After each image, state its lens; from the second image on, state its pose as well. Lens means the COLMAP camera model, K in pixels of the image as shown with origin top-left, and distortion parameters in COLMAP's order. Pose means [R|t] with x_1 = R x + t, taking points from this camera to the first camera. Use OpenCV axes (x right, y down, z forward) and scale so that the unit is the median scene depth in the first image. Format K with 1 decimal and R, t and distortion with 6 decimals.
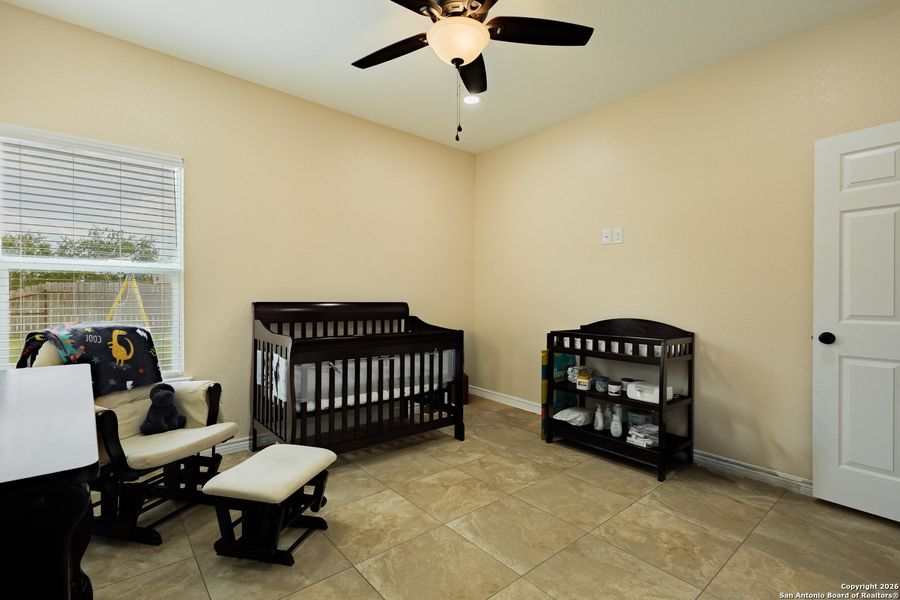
lens RADIAL K [[412.8, 0, 447.2], [0, 412.8, 300.5], [0, 0, 1]] dist [0.010641, -0.004082]
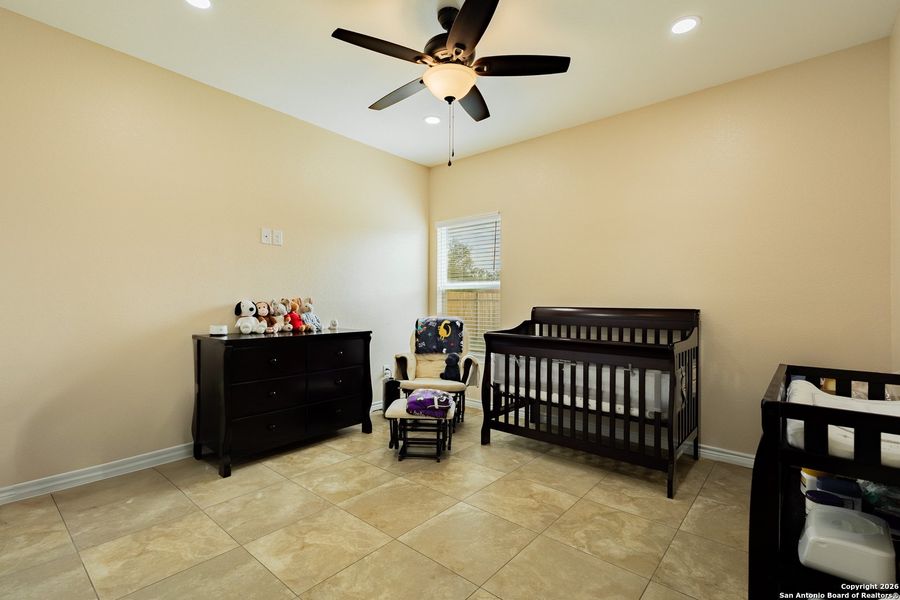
lens RADIAL K [[412.8, 0, 445.4], [0, 412.8, 302.7], [0, 0, 1]] dist [0.010641, -0.004082]
pose [[0.151267, -0.003901, -0.988485, 0.834564], [-0.006139, 0.999969, -0.004886, 0.000370], [0.988474, 0.006808, 0.151239, 0.586124]]
